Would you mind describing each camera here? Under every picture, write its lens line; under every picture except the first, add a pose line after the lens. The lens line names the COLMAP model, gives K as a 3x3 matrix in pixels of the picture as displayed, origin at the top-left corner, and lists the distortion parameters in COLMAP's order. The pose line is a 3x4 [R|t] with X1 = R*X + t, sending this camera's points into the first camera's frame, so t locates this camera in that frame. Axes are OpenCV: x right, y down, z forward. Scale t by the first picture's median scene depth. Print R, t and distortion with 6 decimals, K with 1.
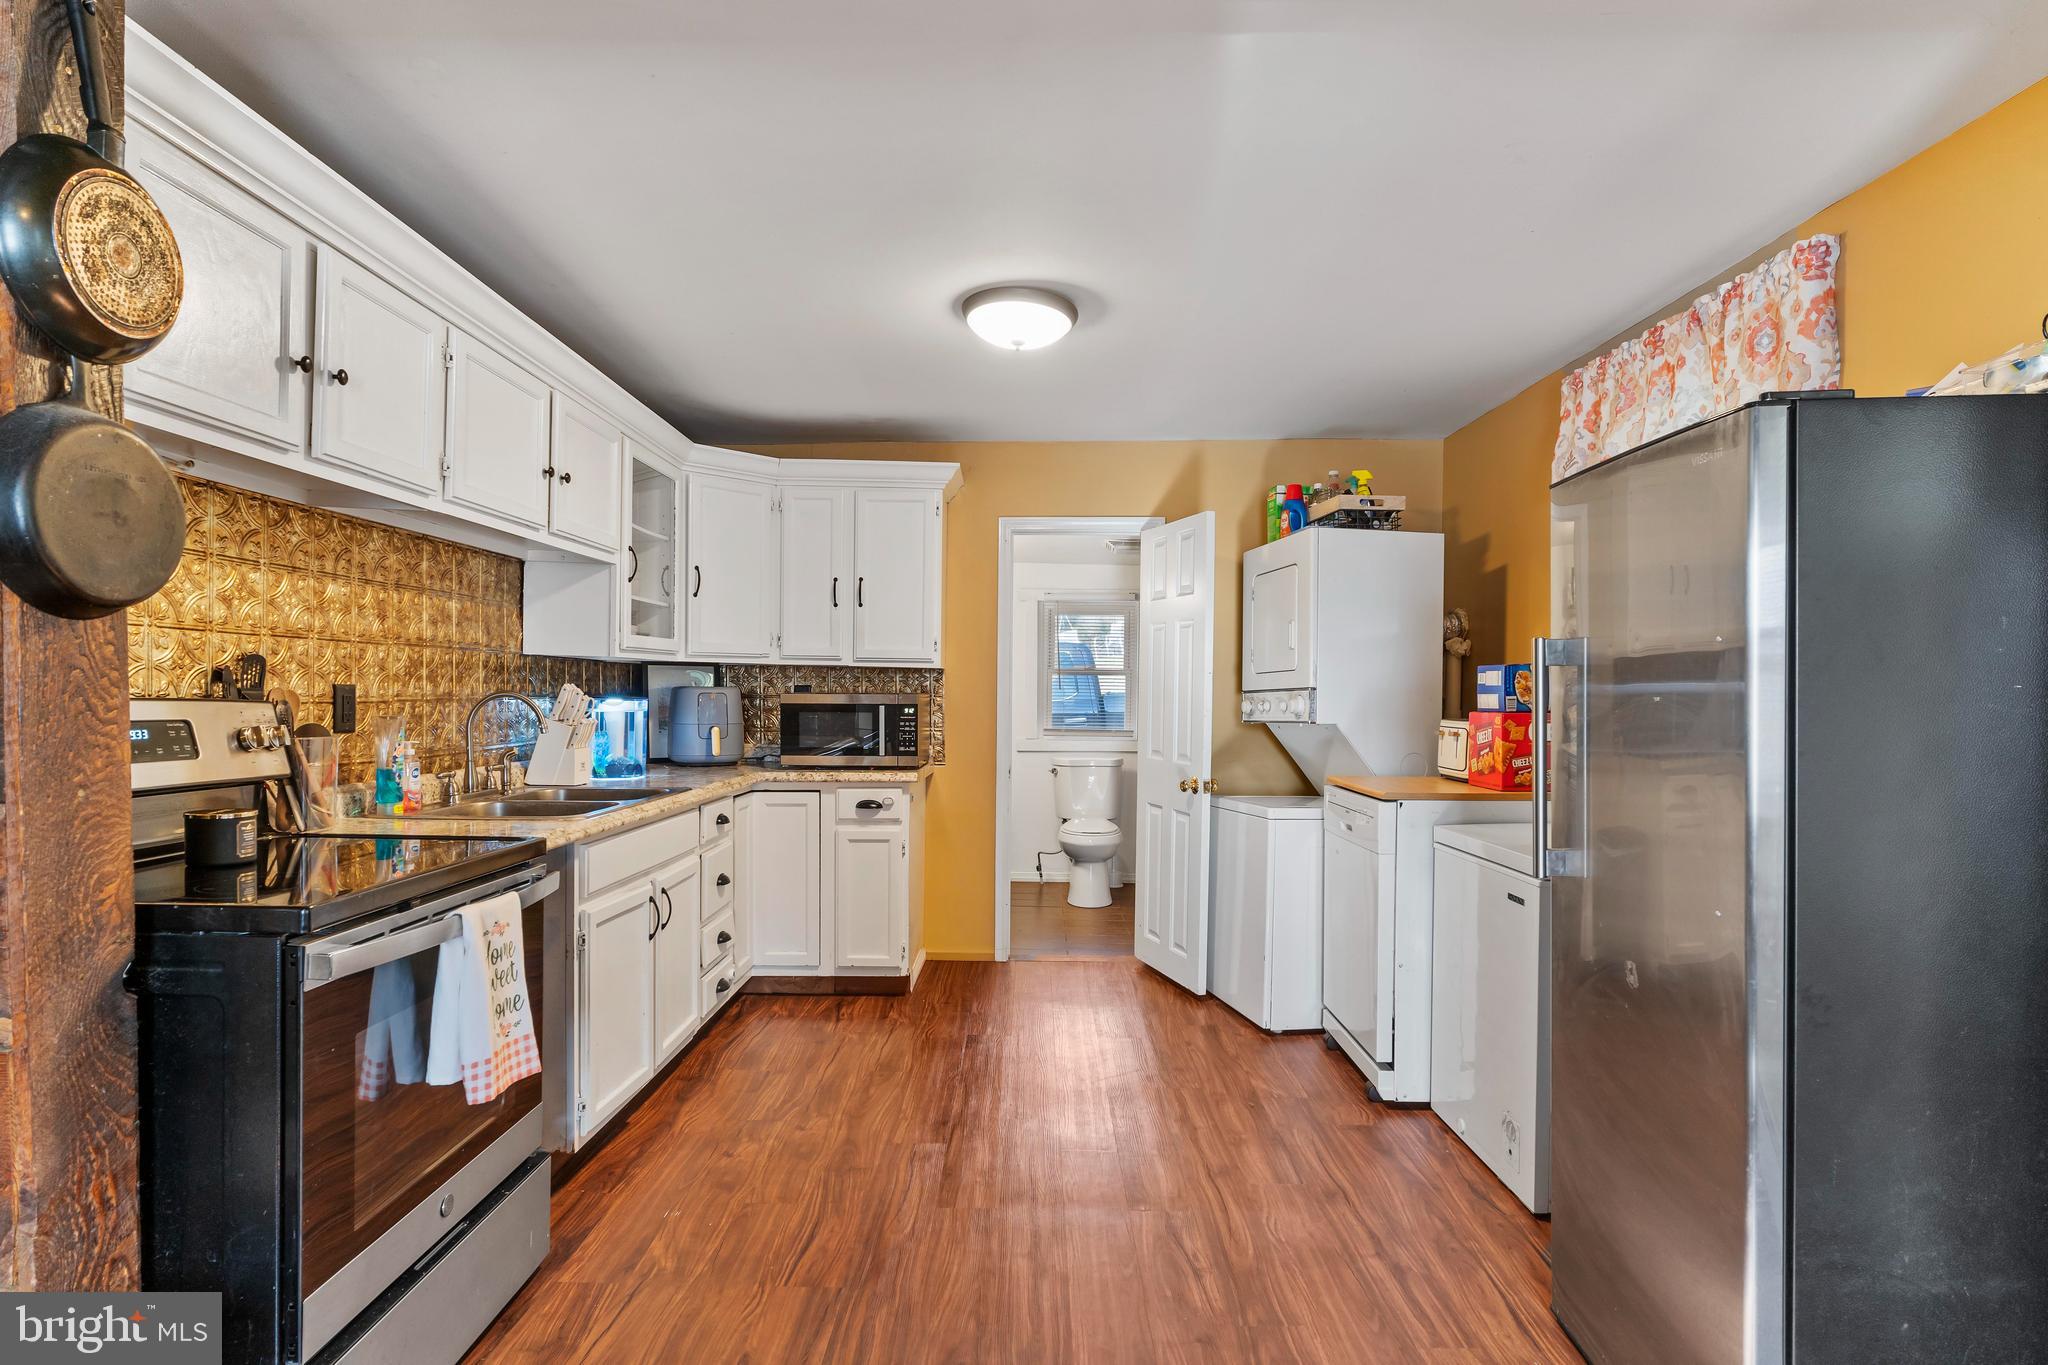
lens RADIAL K [[1062.2, 0, 1019.3], [0, 1062.2, 722.2], [0, 0, 1]] dist [-0.002912, -0.000411]
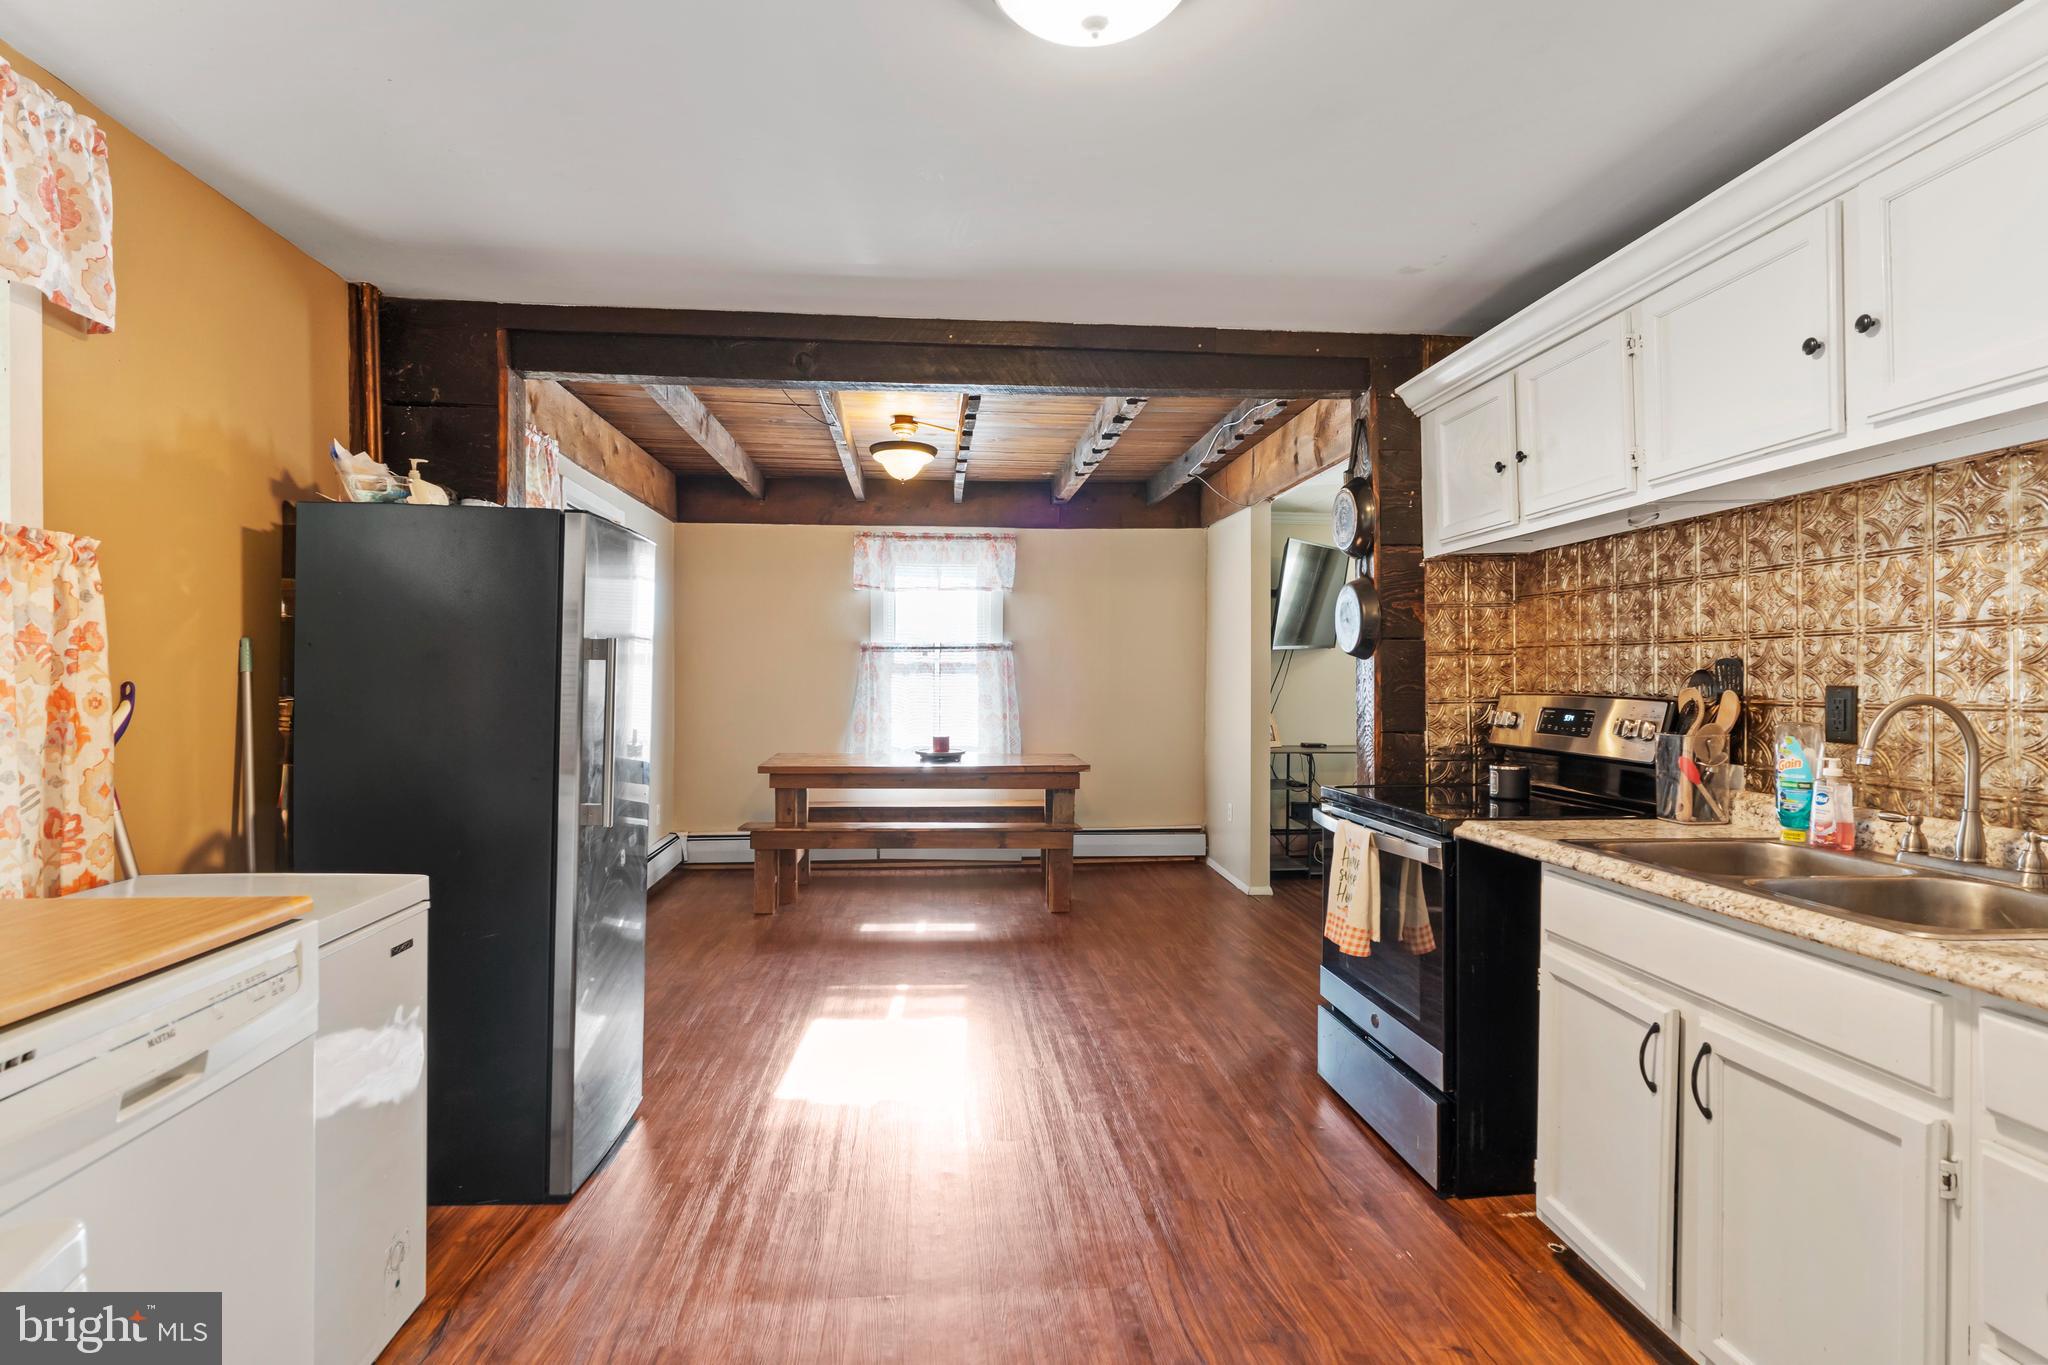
lens RADIAL K [[1062.2, 0, 1025.1], [0, 1062.2, 682.1], [0, 0, 1]] dist [-0.002912, -0.000411]
pose [[-0.994316, -0.013762, -0.105575, 0.097630], [-0.016663, 0.999506, 0.026649, -0.049860], [0.105156, 0.028257, -0.994054, 1.756946]]
